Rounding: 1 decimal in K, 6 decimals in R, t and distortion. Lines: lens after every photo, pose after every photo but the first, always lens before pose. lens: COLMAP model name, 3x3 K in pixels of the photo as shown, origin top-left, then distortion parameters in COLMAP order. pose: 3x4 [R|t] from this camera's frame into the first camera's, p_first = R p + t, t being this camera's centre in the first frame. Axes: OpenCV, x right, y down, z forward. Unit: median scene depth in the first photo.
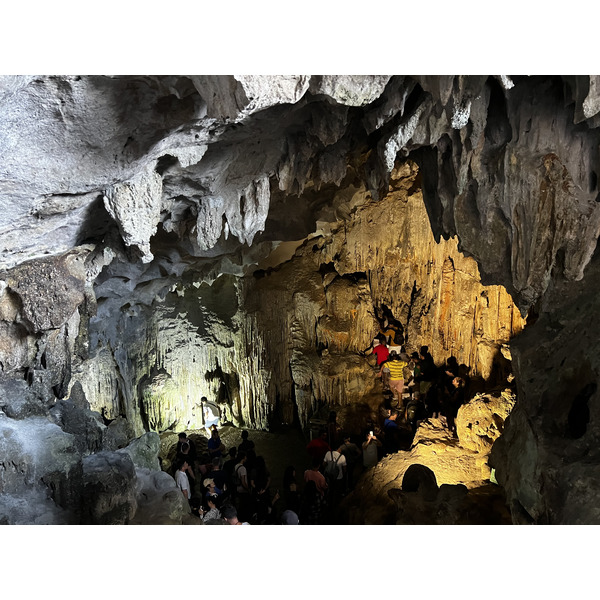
lens RADIAL K [[448.7, 0, 299.9], [0, 448.7, 299.3], [0, 0, 1]] dist [0.050294, -0.055744]
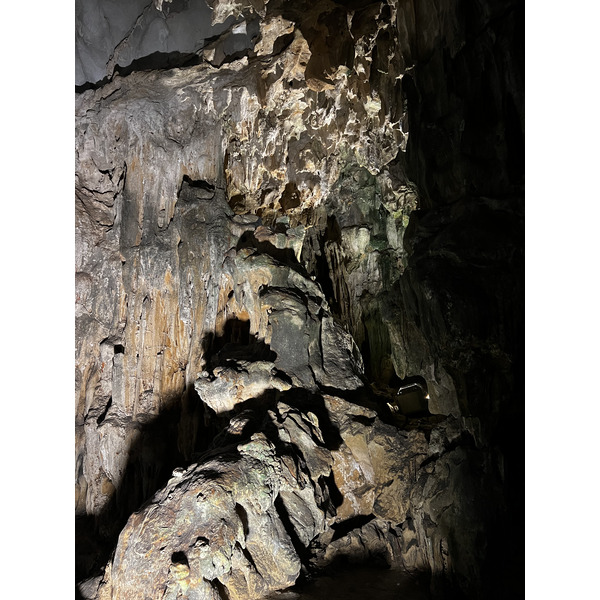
lens RADIAL K [[448.7, 0, 300.0], [0, 448.7, 299.9], [0, 0, 1]] dist [0.050294, -0.055744]
pose [[0.572081, 0.232558, 0.786537, 0.095254], [0.104536, 0.930466, -0.351148, 0.171771], [-0.813509, 0.283106, 0.507991, 0.534871]]
